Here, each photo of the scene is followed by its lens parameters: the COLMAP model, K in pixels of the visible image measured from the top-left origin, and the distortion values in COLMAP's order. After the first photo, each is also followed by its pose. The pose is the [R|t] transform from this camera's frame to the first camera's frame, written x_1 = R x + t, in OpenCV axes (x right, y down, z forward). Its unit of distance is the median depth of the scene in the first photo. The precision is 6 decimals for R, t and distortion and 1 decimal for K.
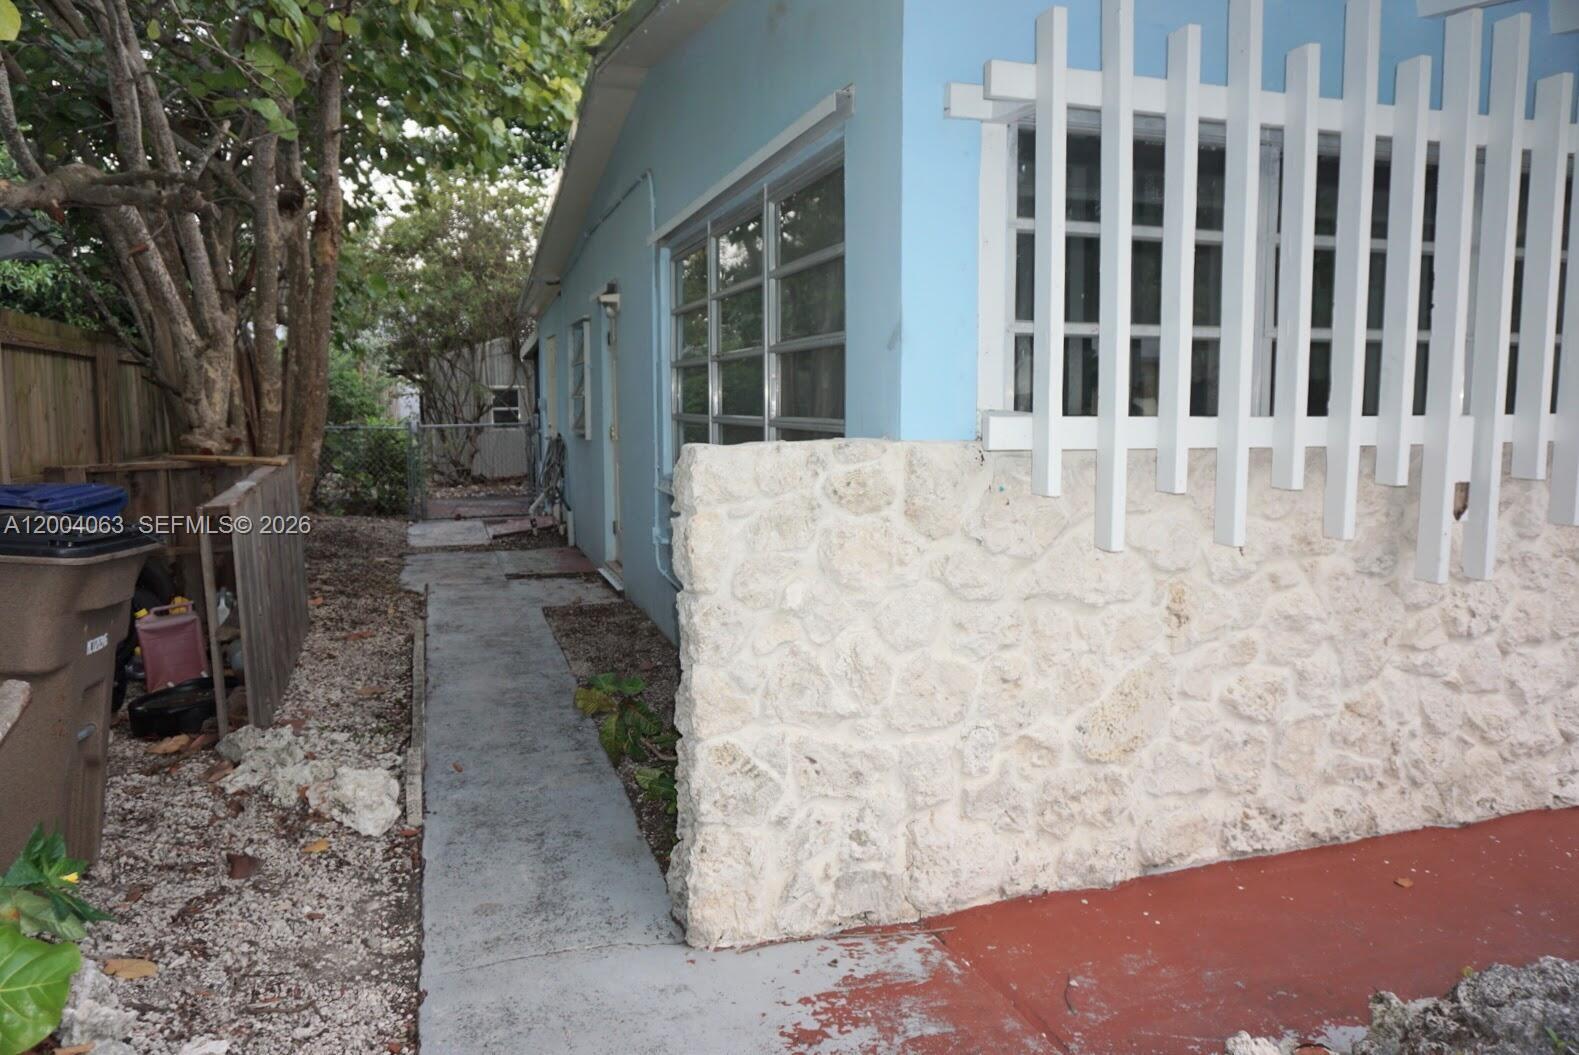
lens RADIAL K [[1113.5, 0, 789.7], [0, 1113.5, 523.8], [0, 0, 1]] dist [0.003222, 0.004363]
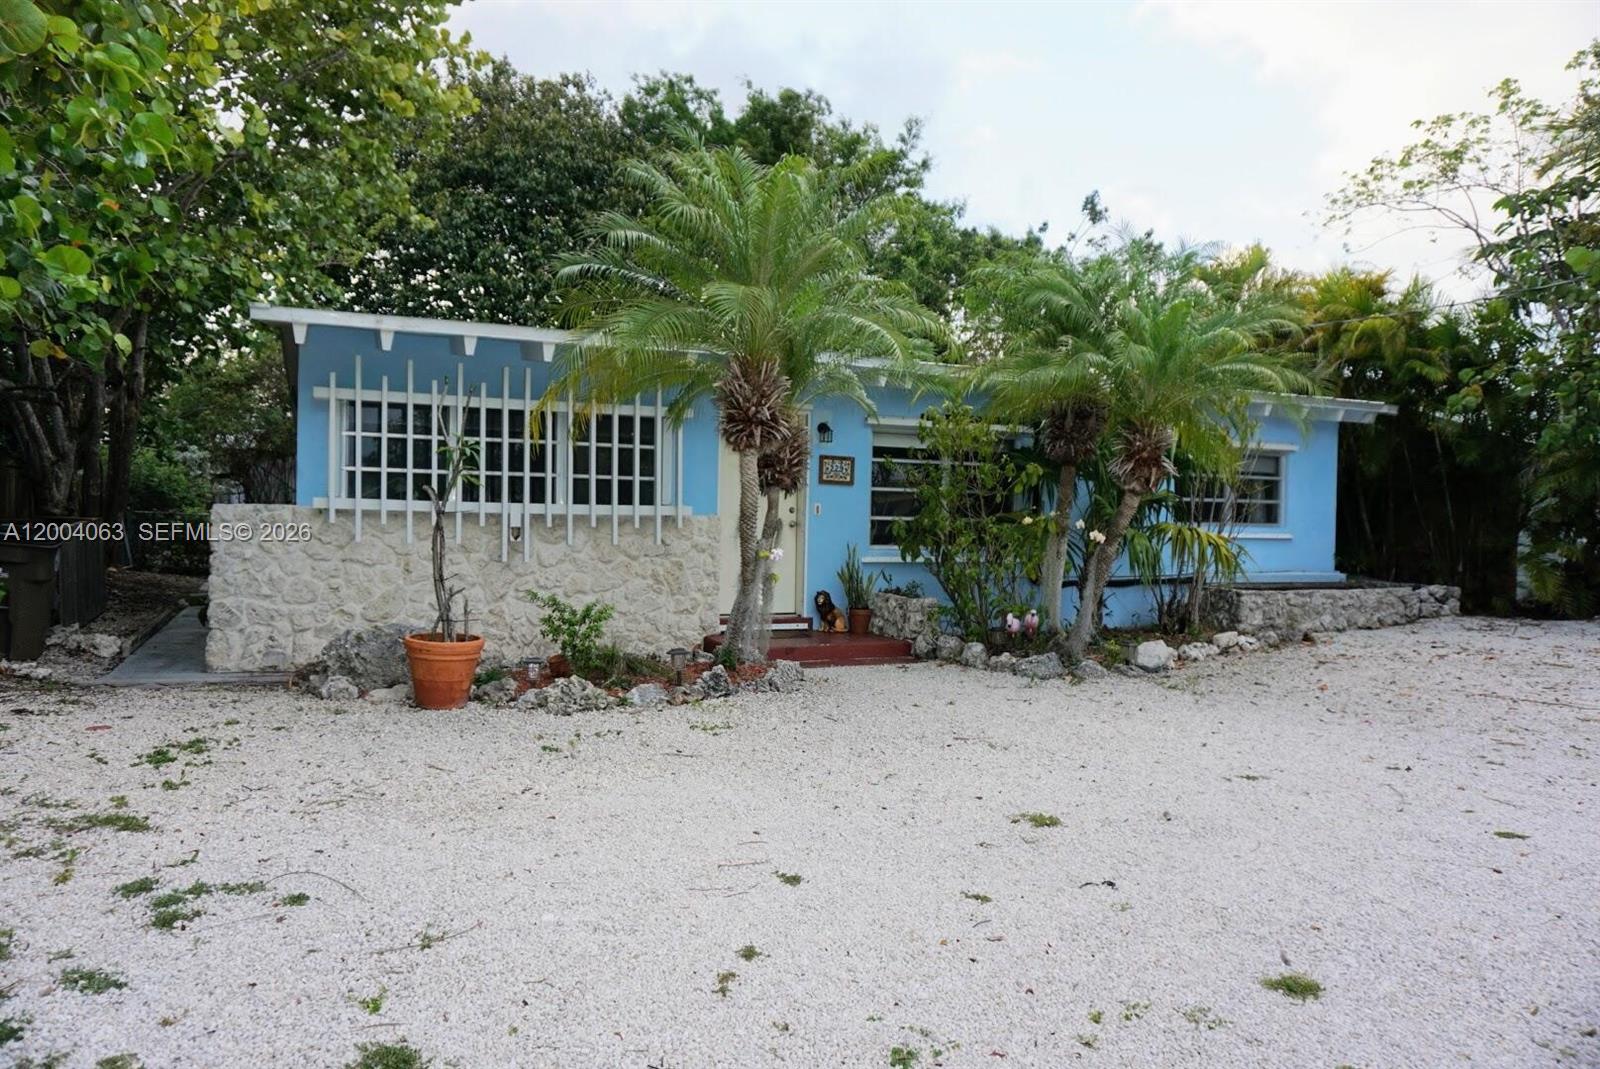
lens RADIAL K [[1128.3, 0, 799.5], [0, 1128.3, 546.4], [0, 0, 1]] dist [0.003222, 0.004363]
pose [[0.995830, 0.025617, 0.087558, 1.146881], [-0.018043, 0.996112, -0.086232, 0.263511], [-0.089427, 0.084293, 0.992420, -2.037103]]
